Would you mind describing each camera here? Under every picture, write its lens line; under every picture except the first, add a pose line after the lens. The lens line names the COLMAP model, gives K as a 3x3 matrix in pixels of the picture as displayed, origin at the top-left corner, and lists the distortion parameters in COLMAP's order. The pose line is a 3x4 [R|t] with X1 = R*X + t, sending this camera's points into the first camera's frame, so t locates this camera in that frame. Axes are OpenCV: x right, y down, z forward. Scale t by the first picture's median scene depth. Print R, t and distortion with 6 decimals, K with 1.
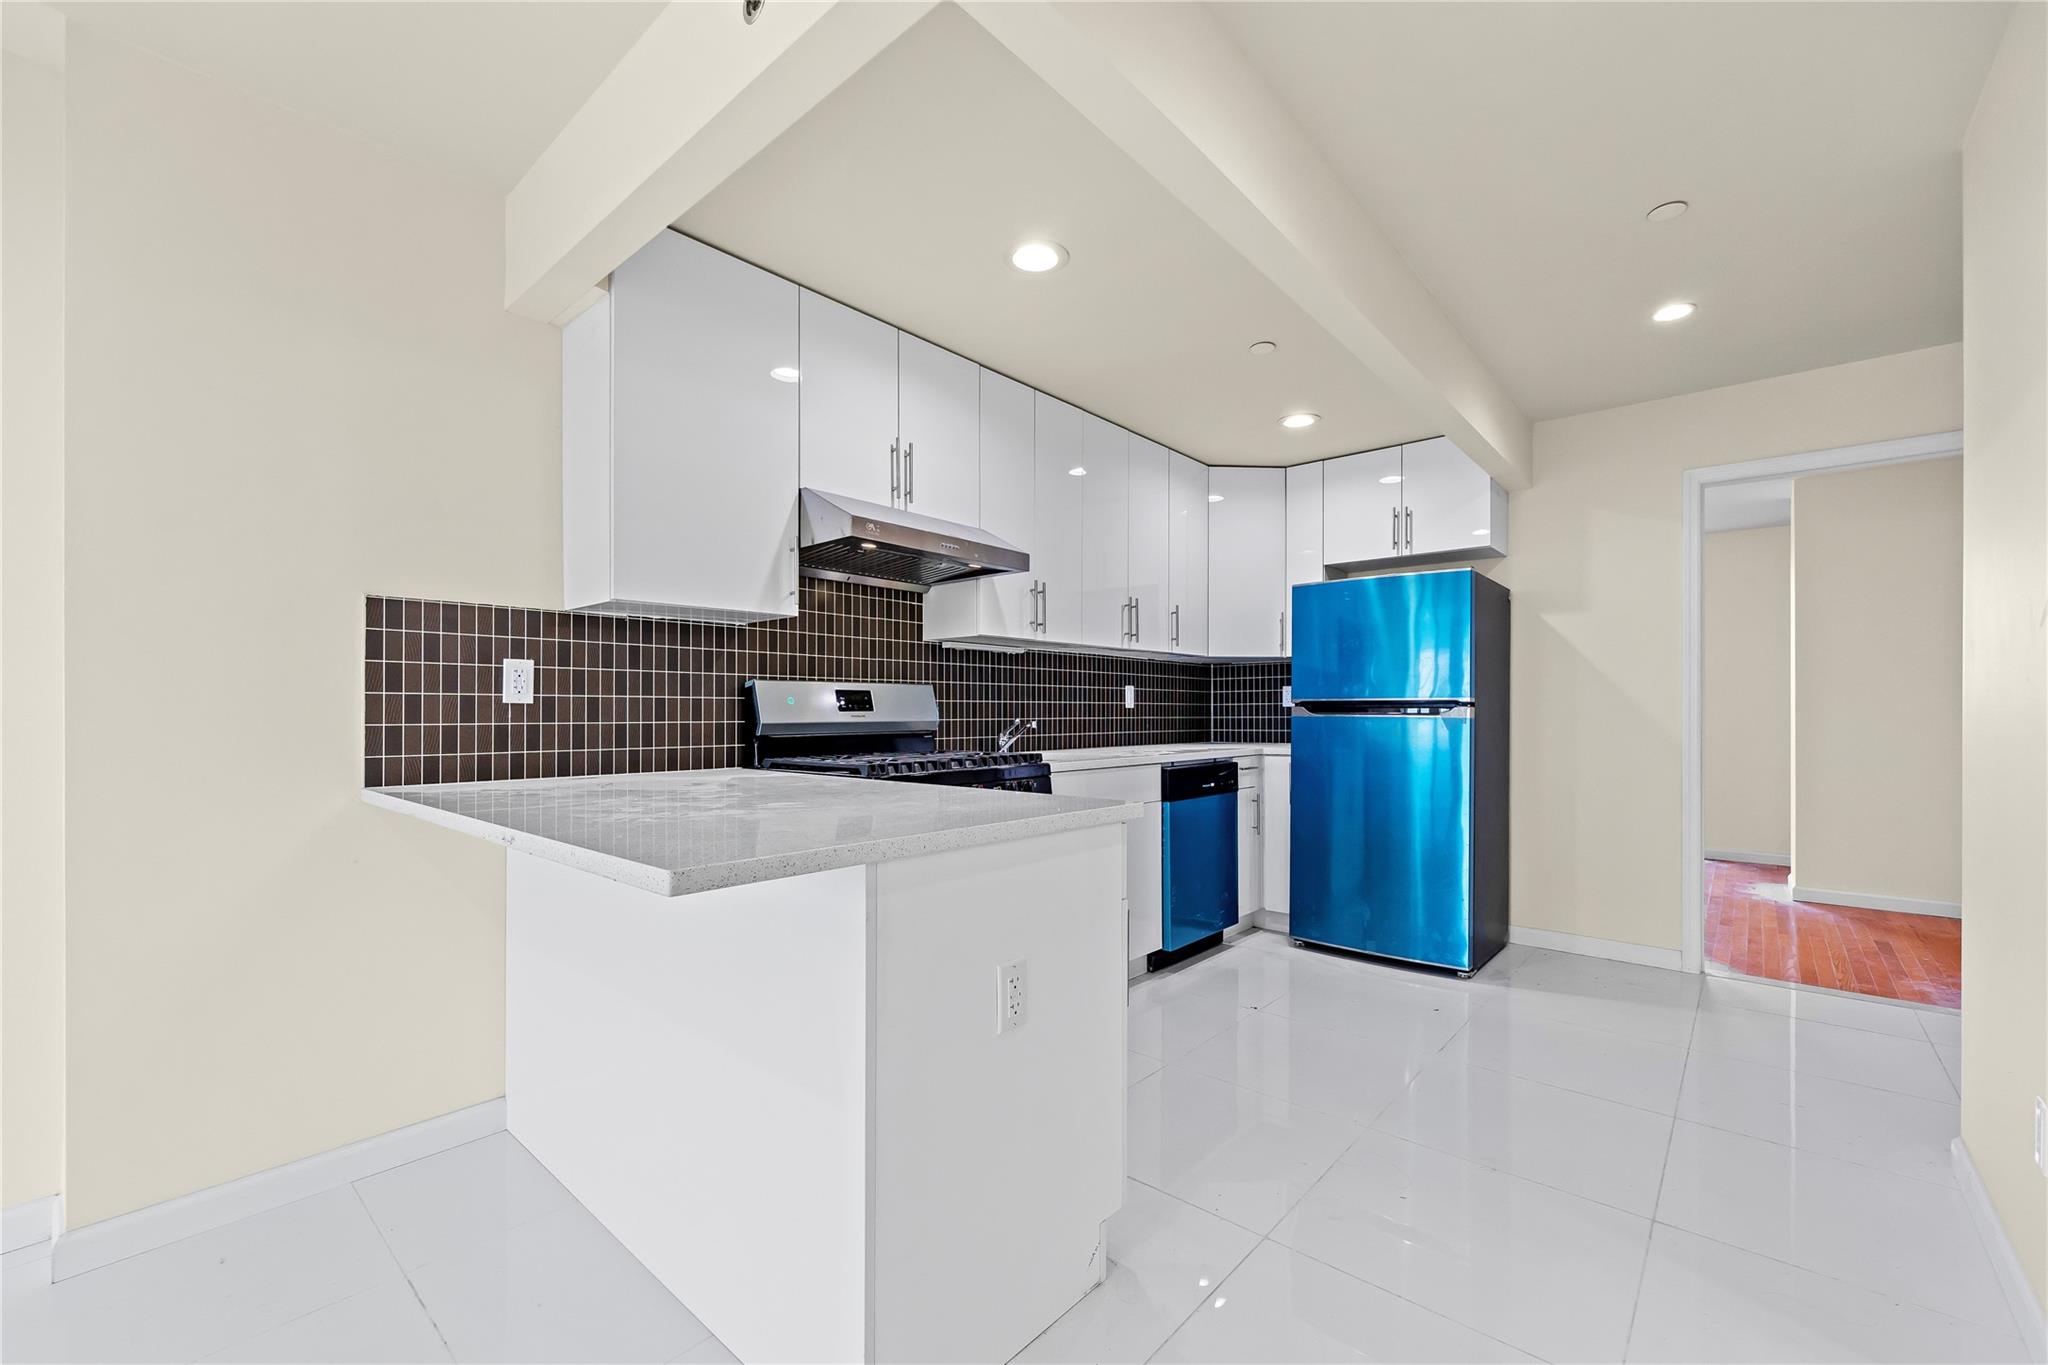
lens RADIAL K [[812.0, 0, 1059.9], [0, 812.0, 706.8], [0, 0, 1]] dist [0.000883, 0.000351]
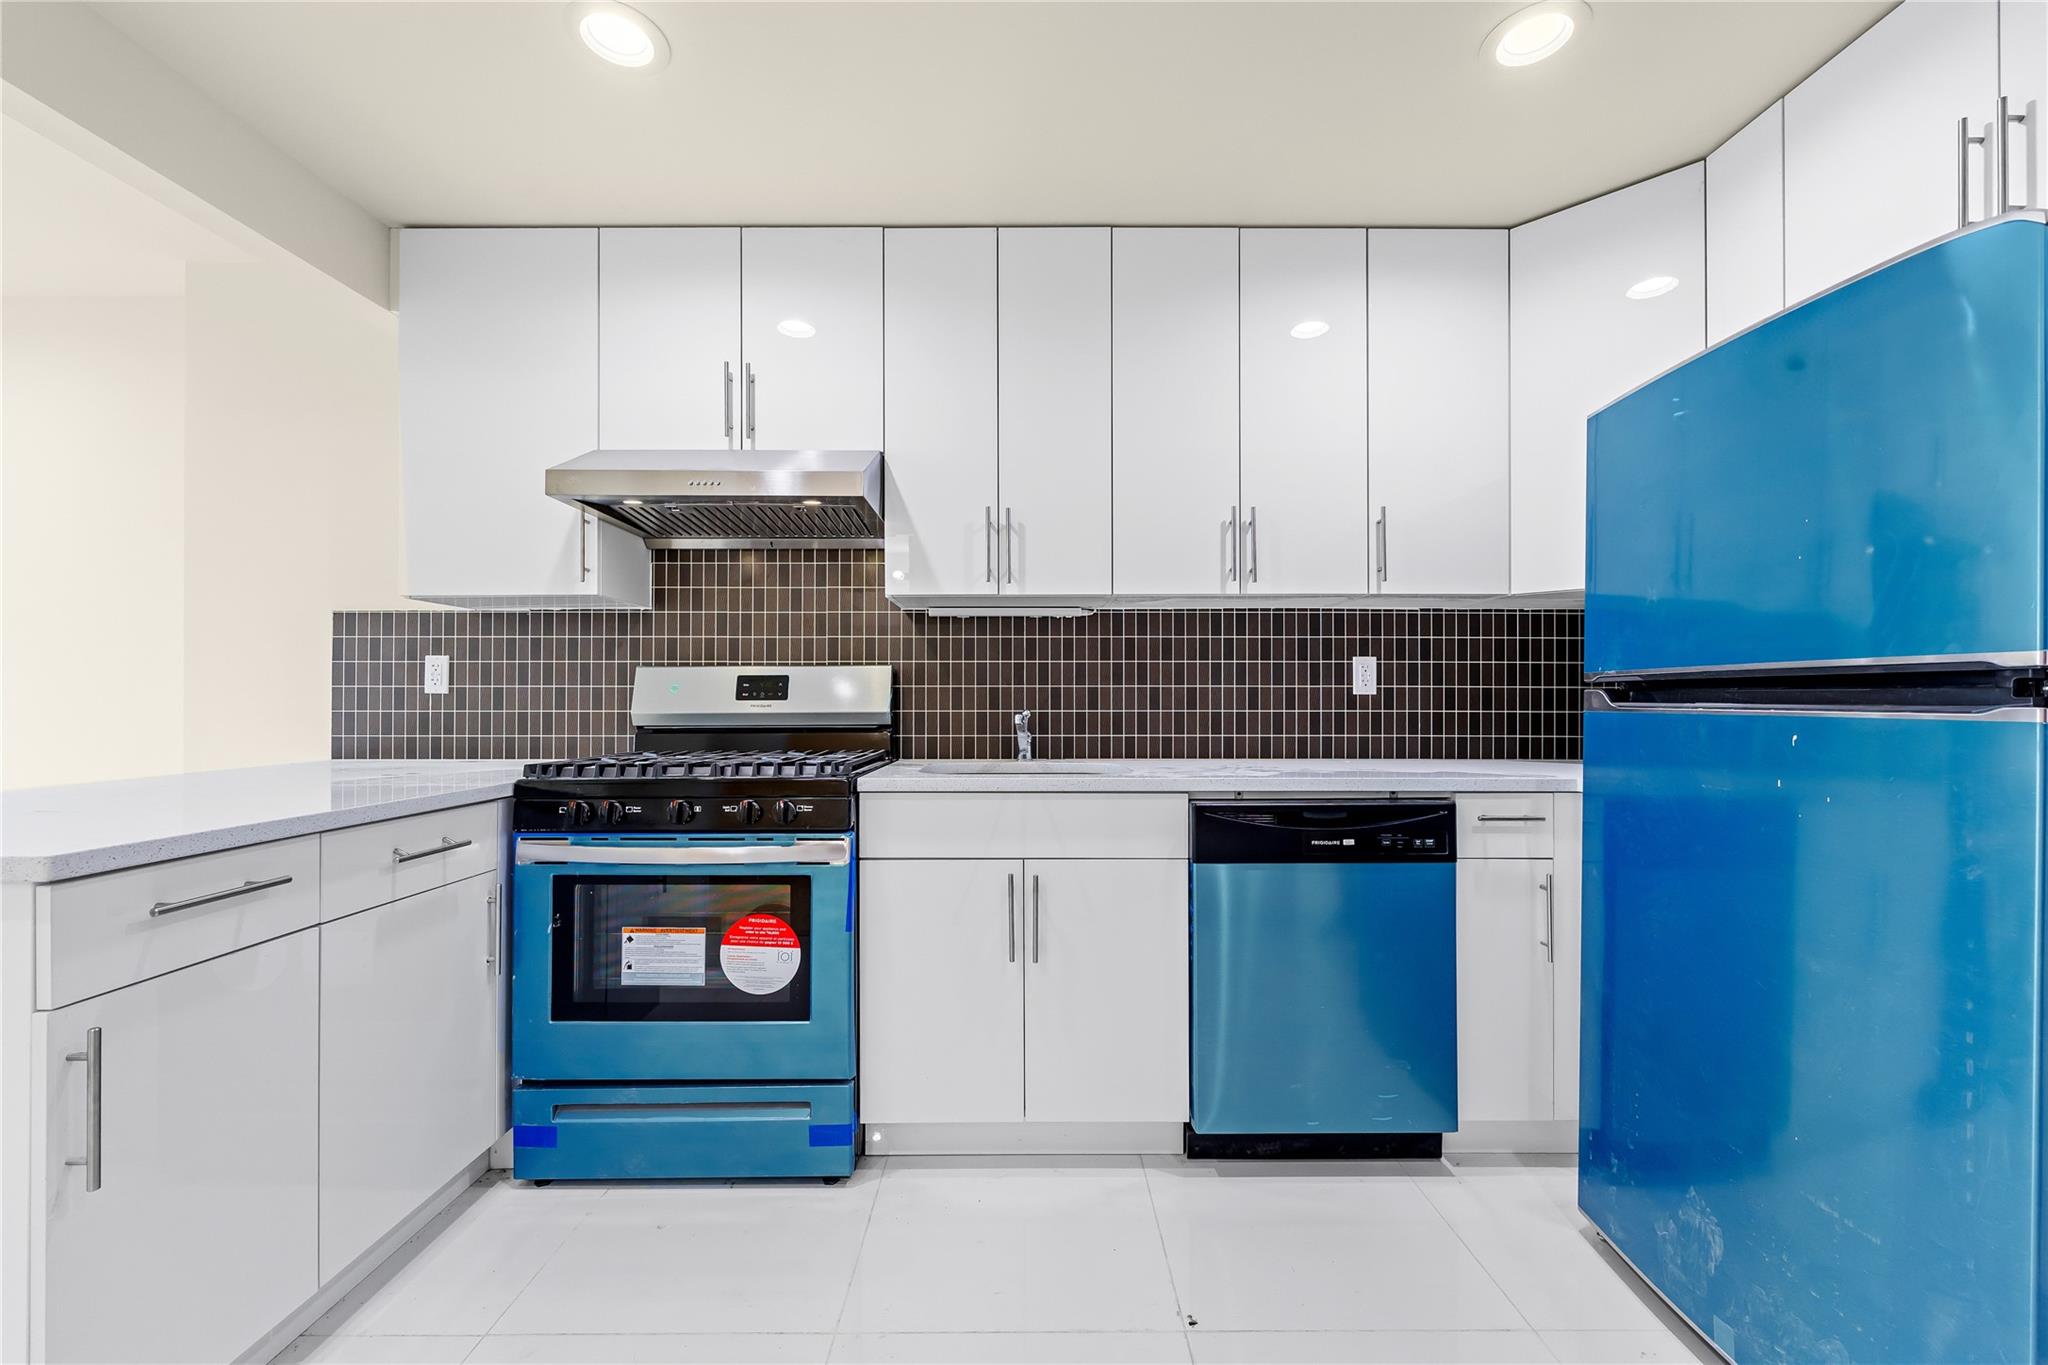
lens RADIAL K [[812.0, 0, 1030.6], [0, 812.0, 692.8], [0, 0, 1]] dist [0.000883, 0.000351]
pose [[0.660183, -0.007311, -0.751069, 0.621254], [0.004721, 0.999973, -0.005583, 0.004269], [0.751090, 0.000140, 0.660200, 0.713751]]
